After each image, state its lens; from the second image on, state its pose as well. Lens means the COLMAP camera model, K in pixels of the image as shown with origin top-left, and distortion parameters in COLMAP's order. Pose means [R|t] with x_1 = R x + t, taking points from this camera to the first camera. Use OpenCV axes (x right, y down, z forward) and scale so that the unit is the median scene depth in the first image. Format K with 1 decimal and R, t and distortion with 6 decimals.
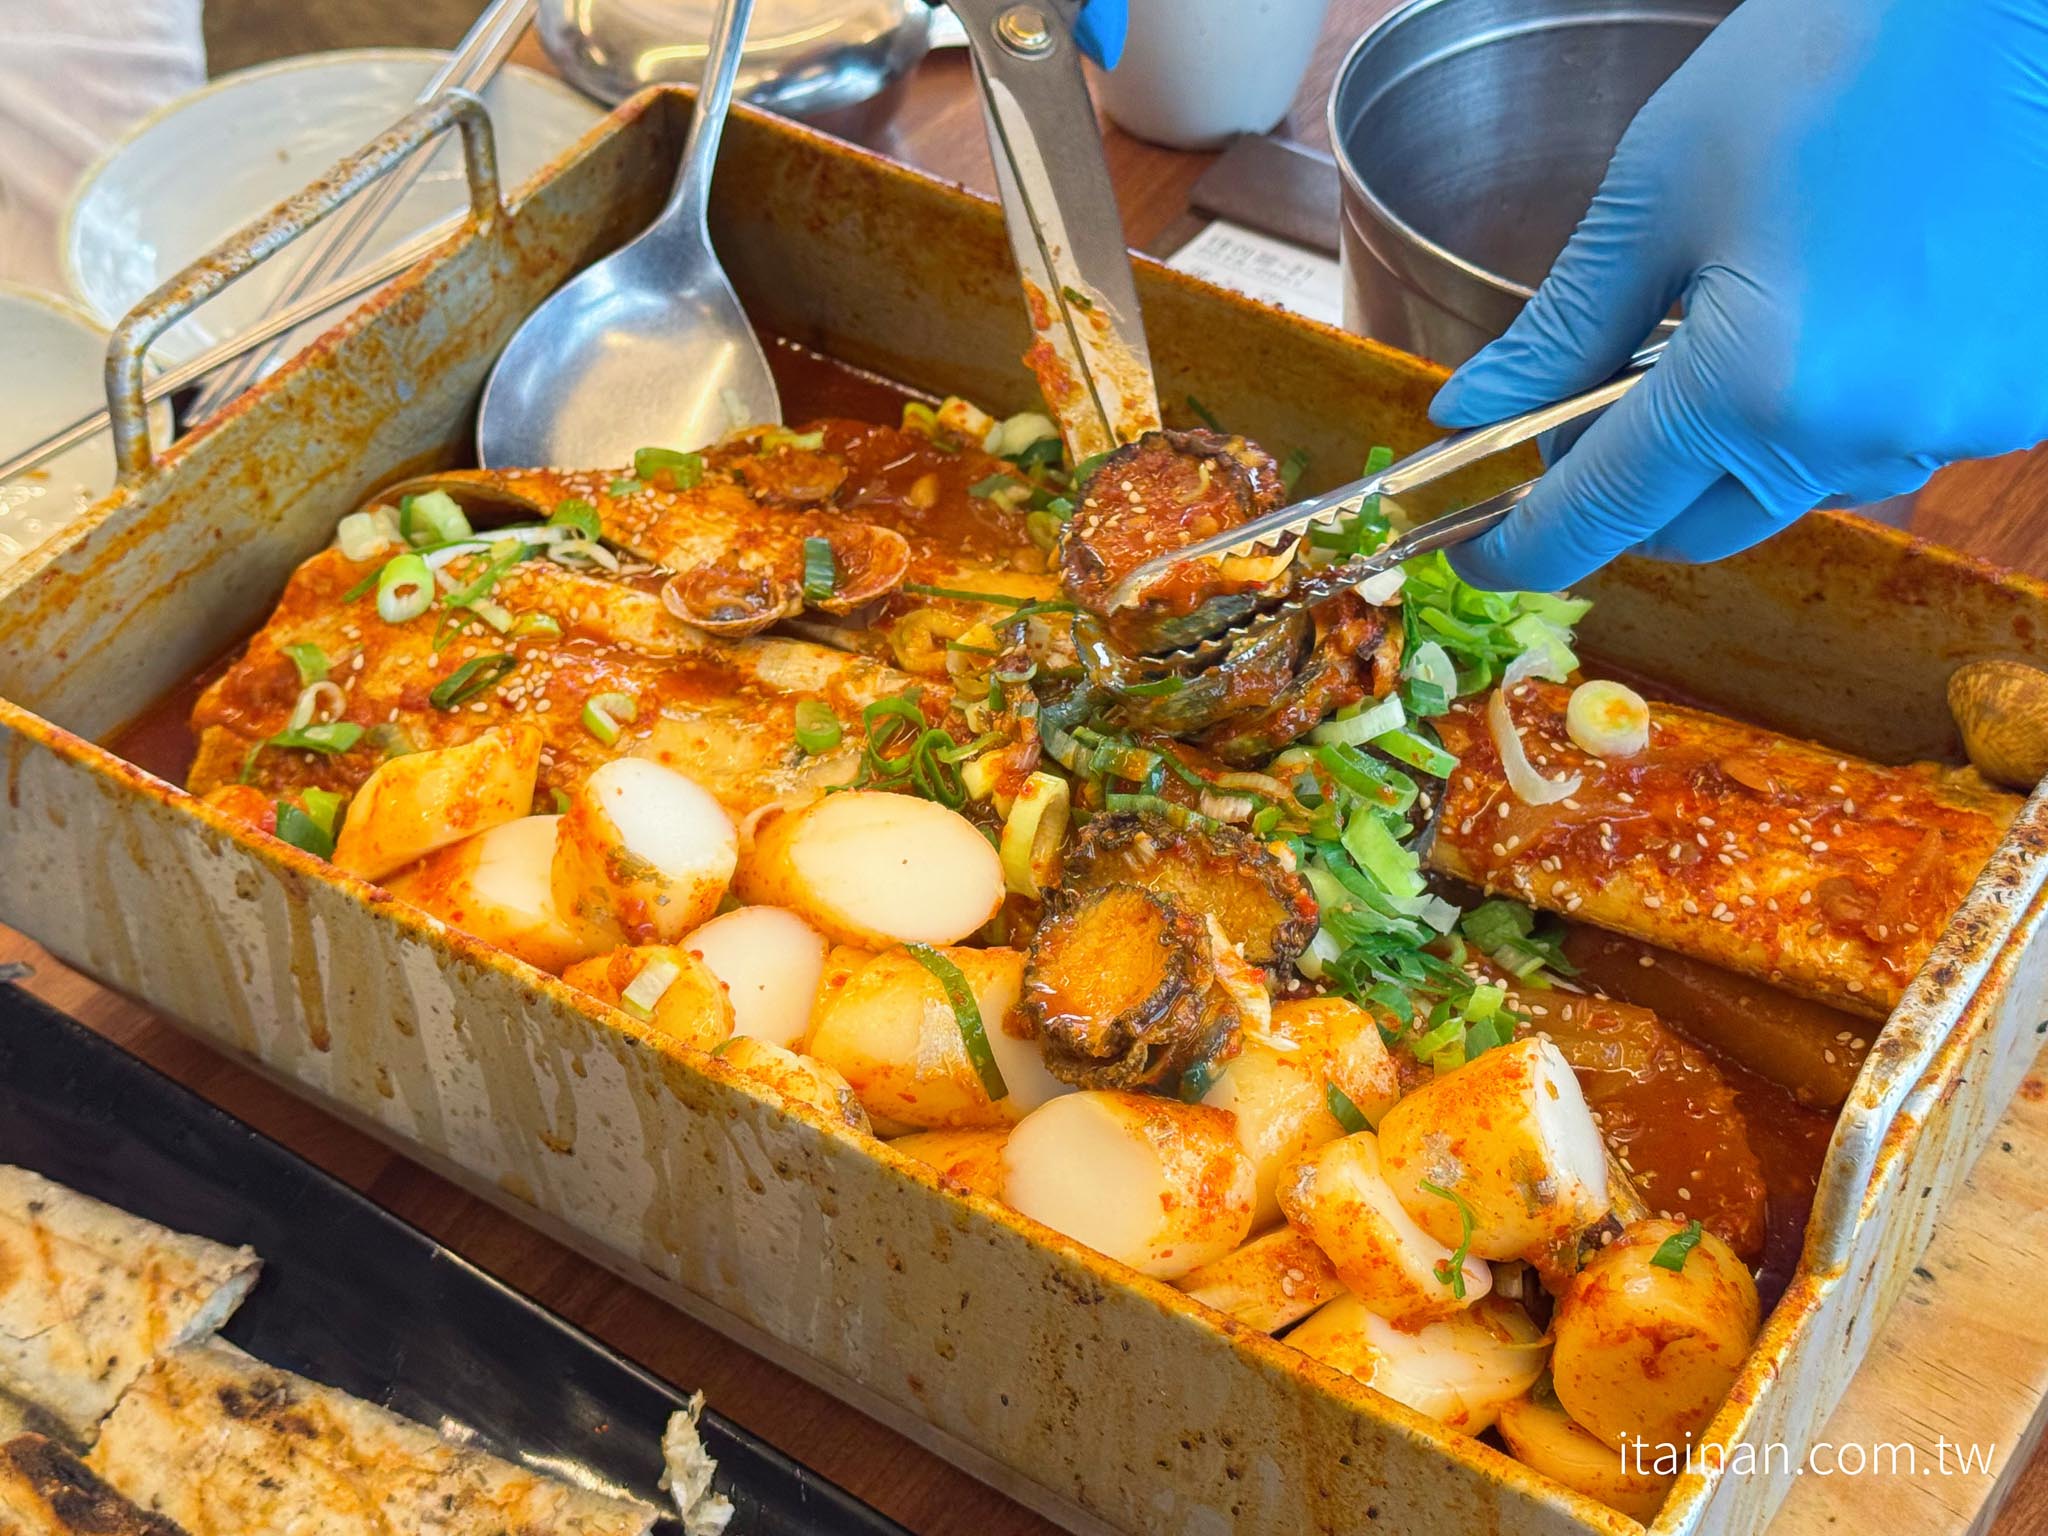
lens RADIAL K [[3416.5, 0, 1018.9], [0, 3416.5, 772.2], [0, 0, 1]] dist [0.120271, 0.000000]
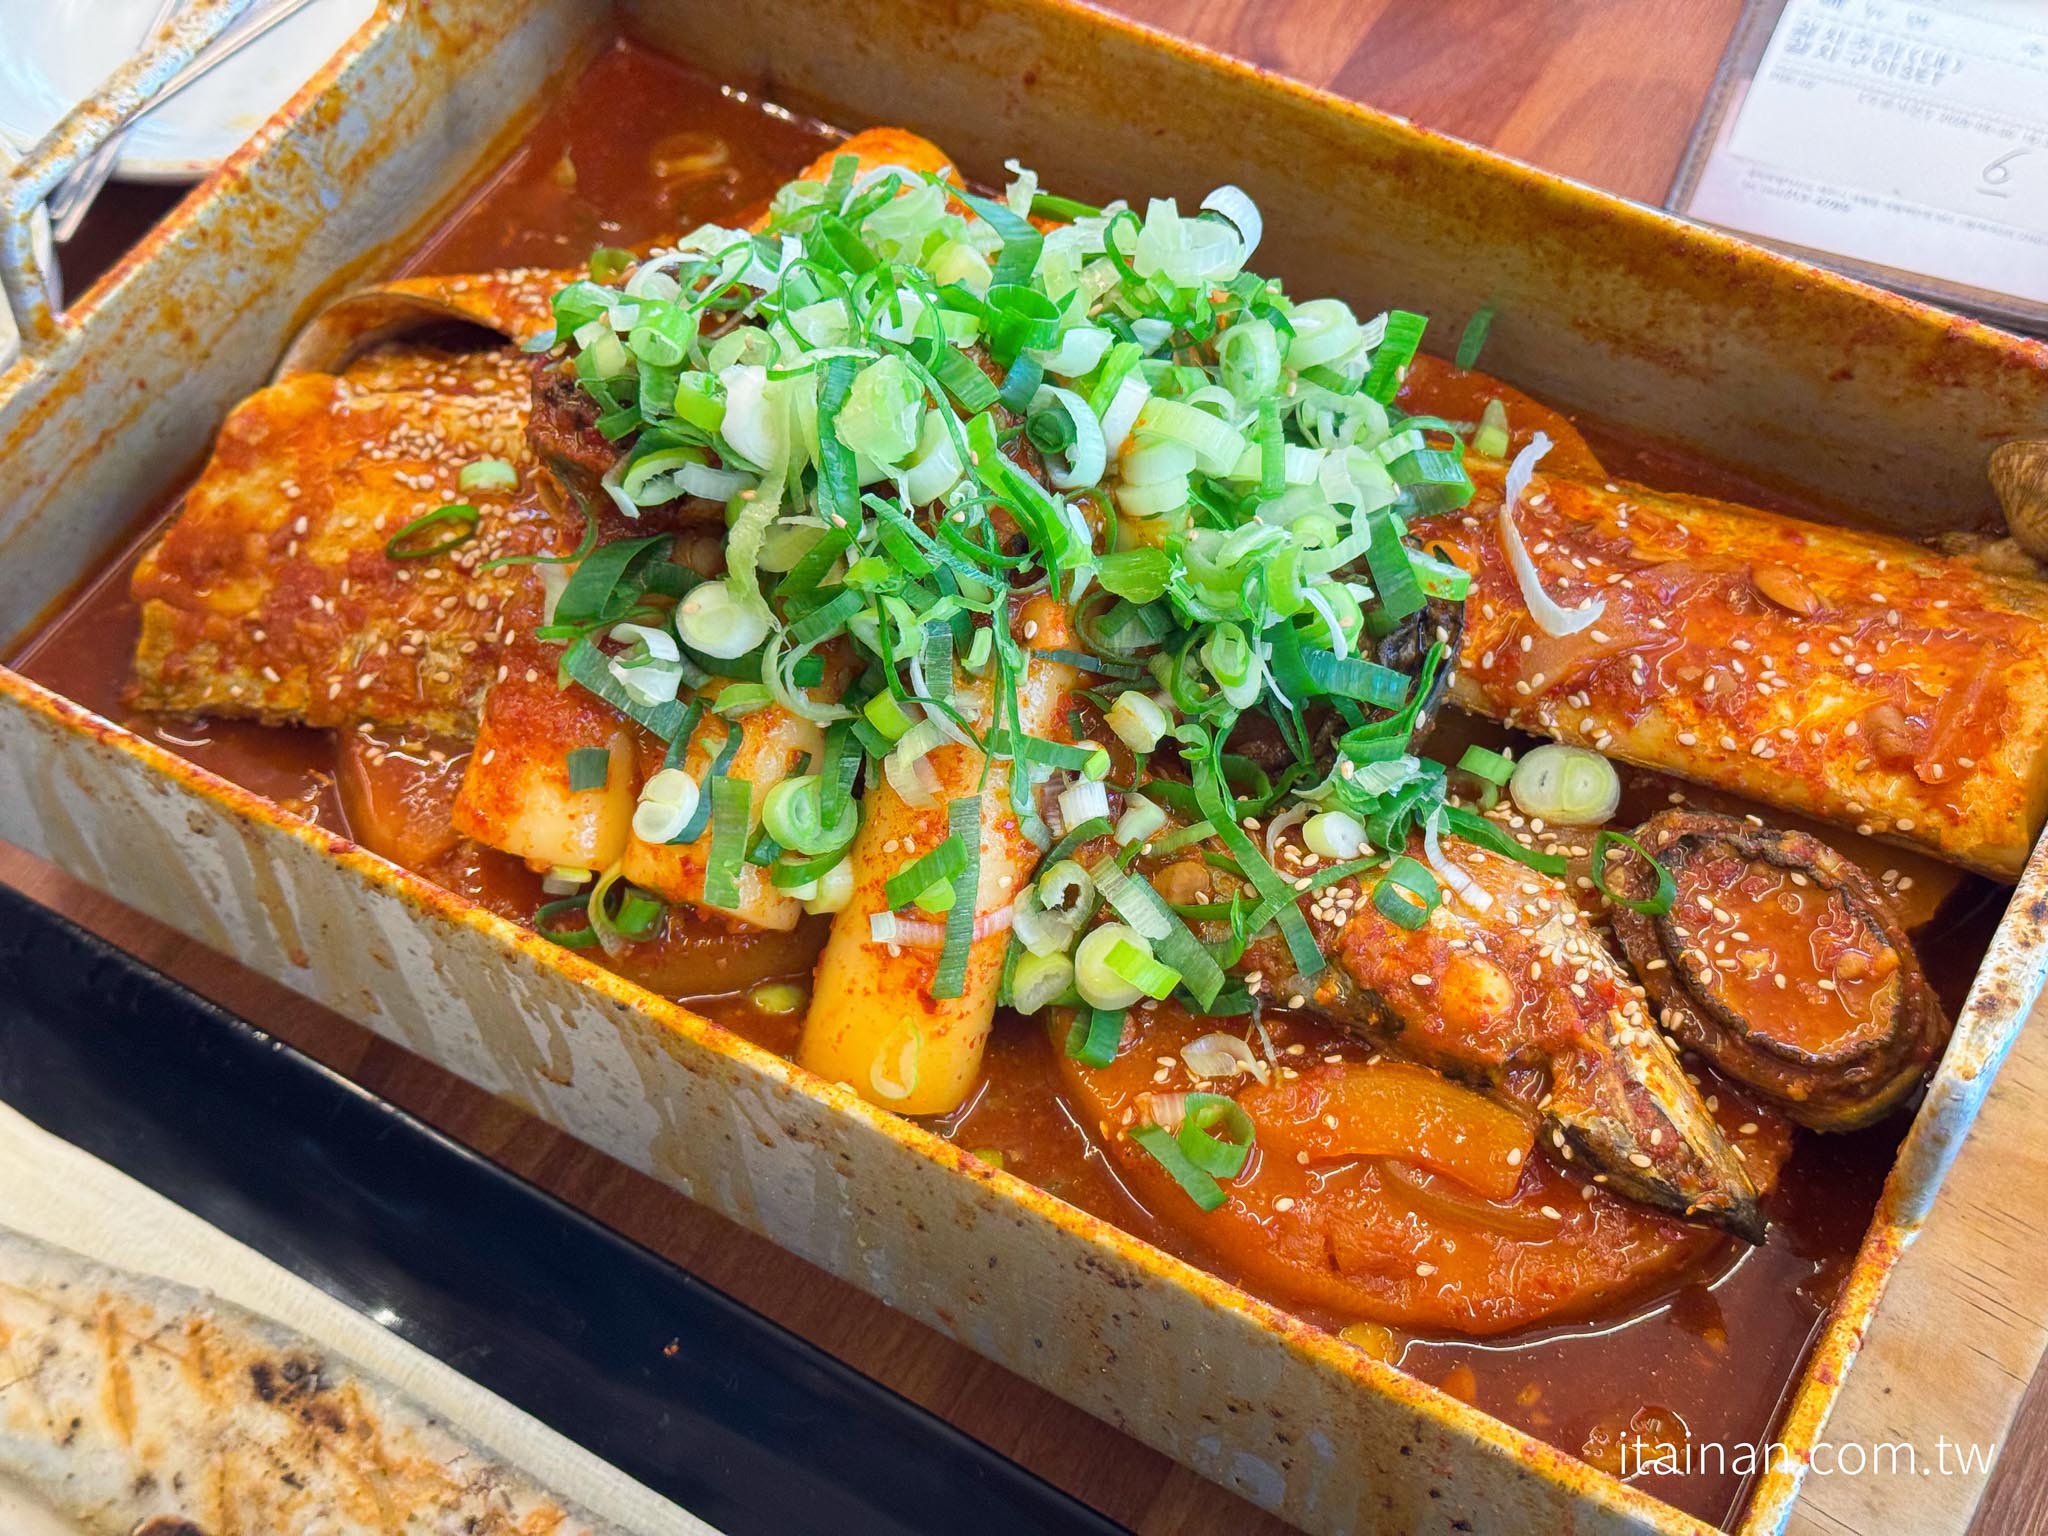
lens RADIAL K [[3030.0, 0, 1024.8], [0, 3030.0, 786.3], [0, 0, 1]] dist [0.096937, 0.000000]
pose [[0.998320, -0.057800, 0.004014, -0.002316], [0.055944, 0.979652, 0.192751, -0.122631], [-0.015074, -0.192203, 0.981239, 0.176444]]
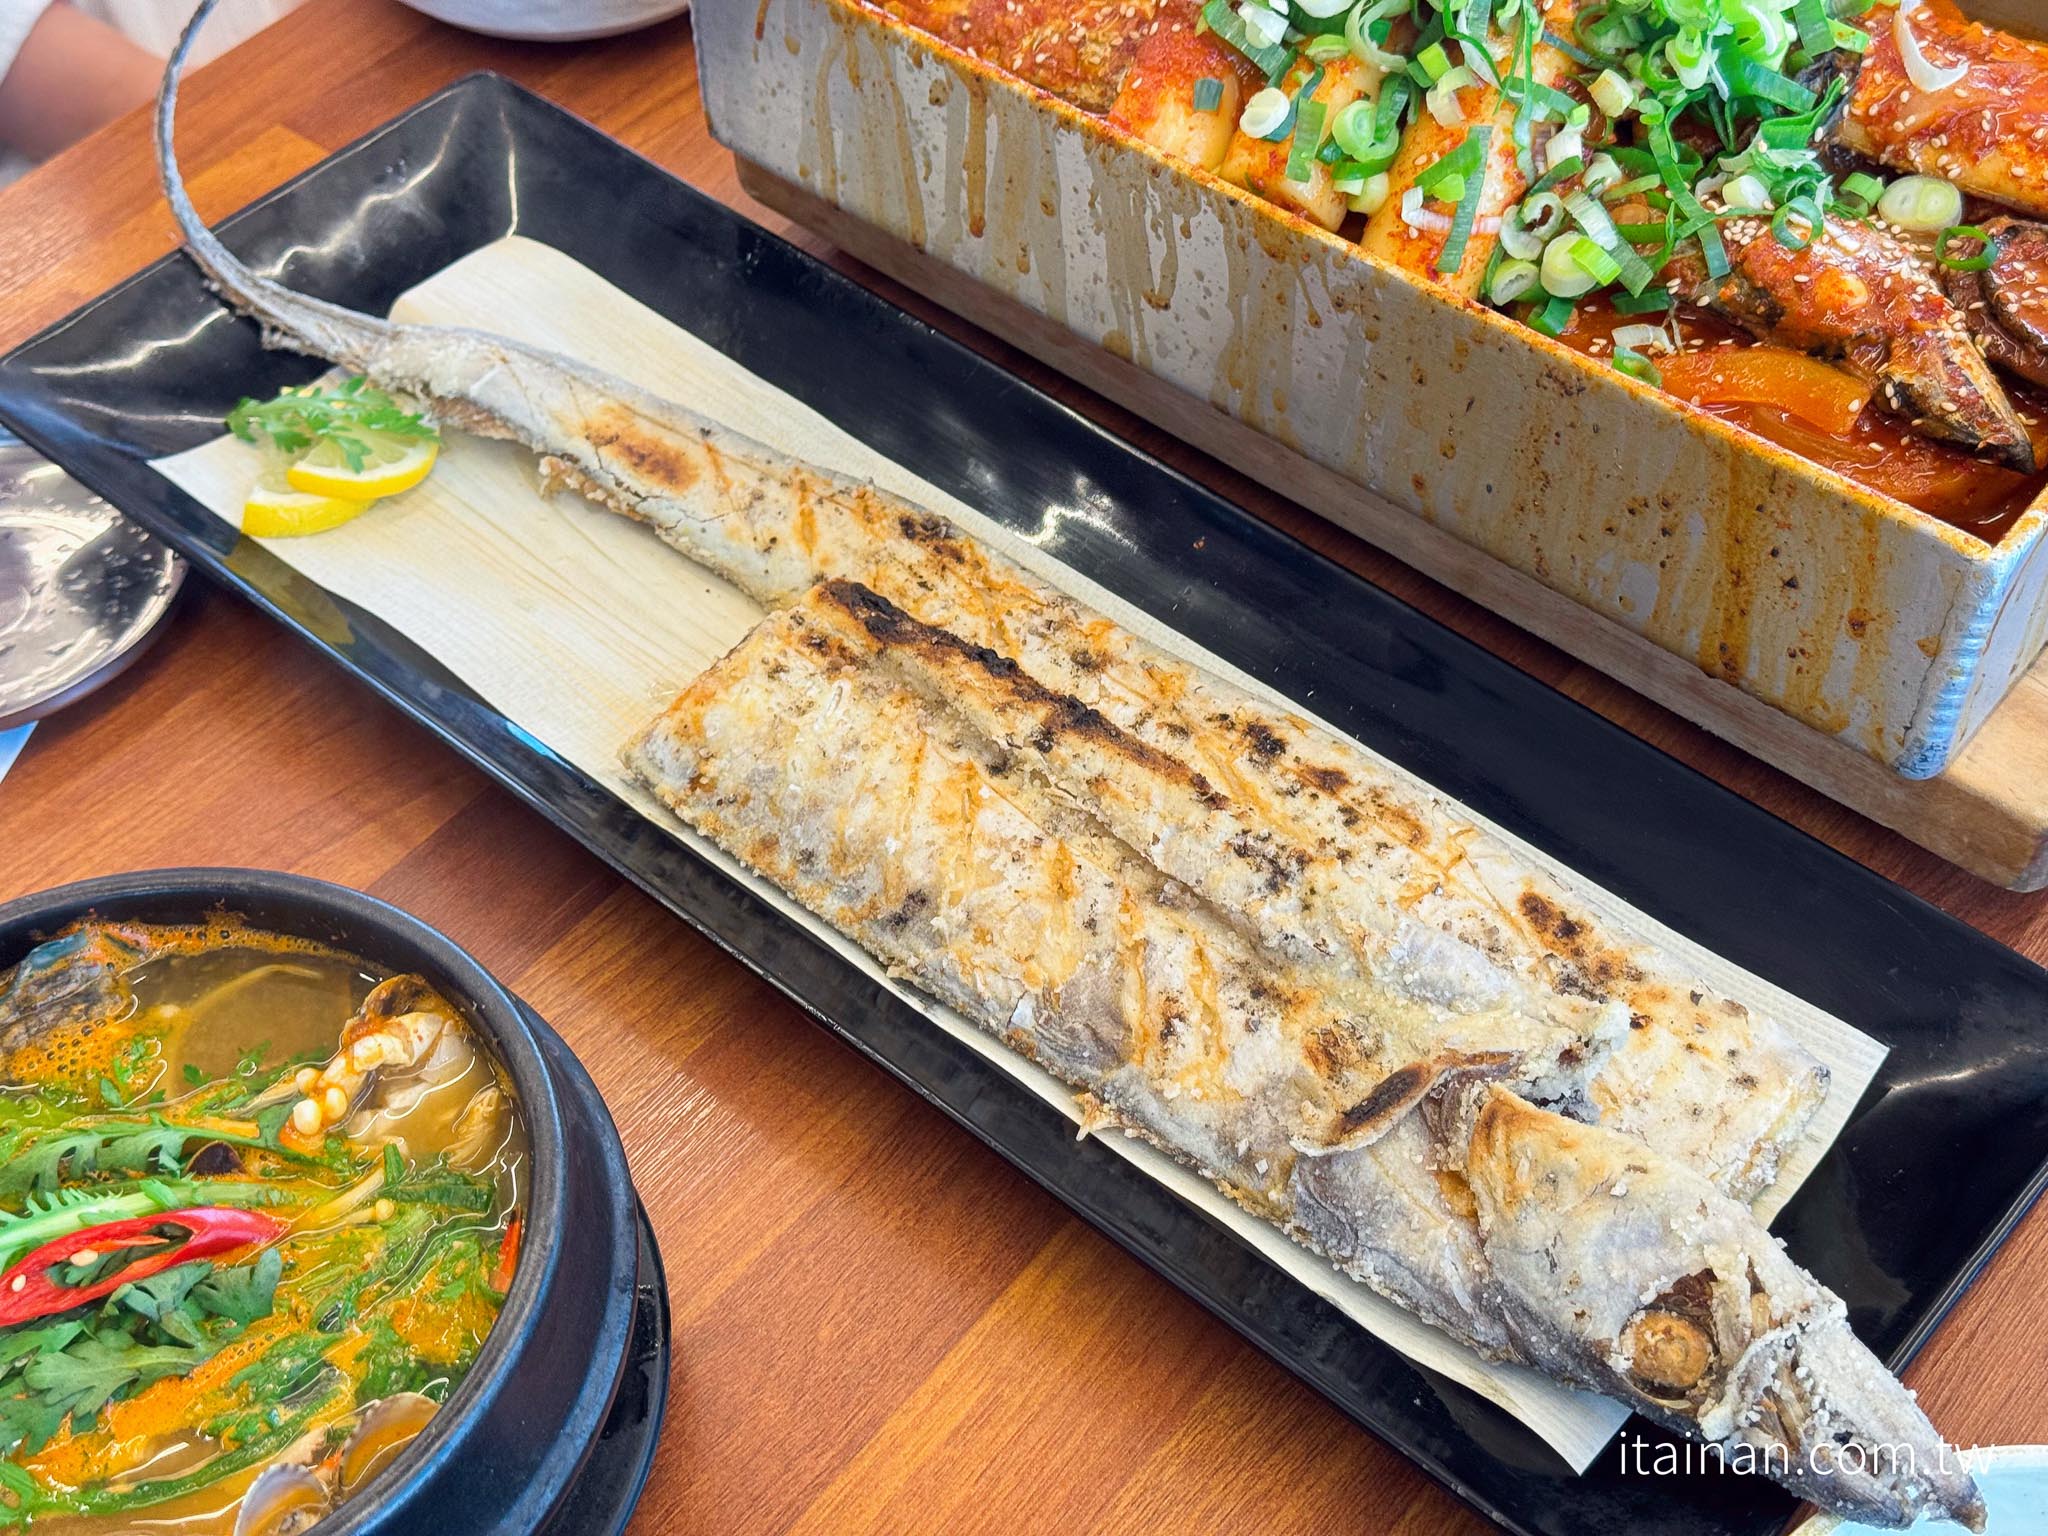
lens RADIAL K [[2949.6, 0, 1018.6], [0, 2949.6, 782.4], [0, 0, 1]] dist [0.115506, 0.000000]
pose [[0.993139, 0.076594, -0.088368, -0.069518], [-0.065709, 0.990582, 0.120121, 0.154587], [0.096736, -0.113490, 0.988819, -0.165987]]
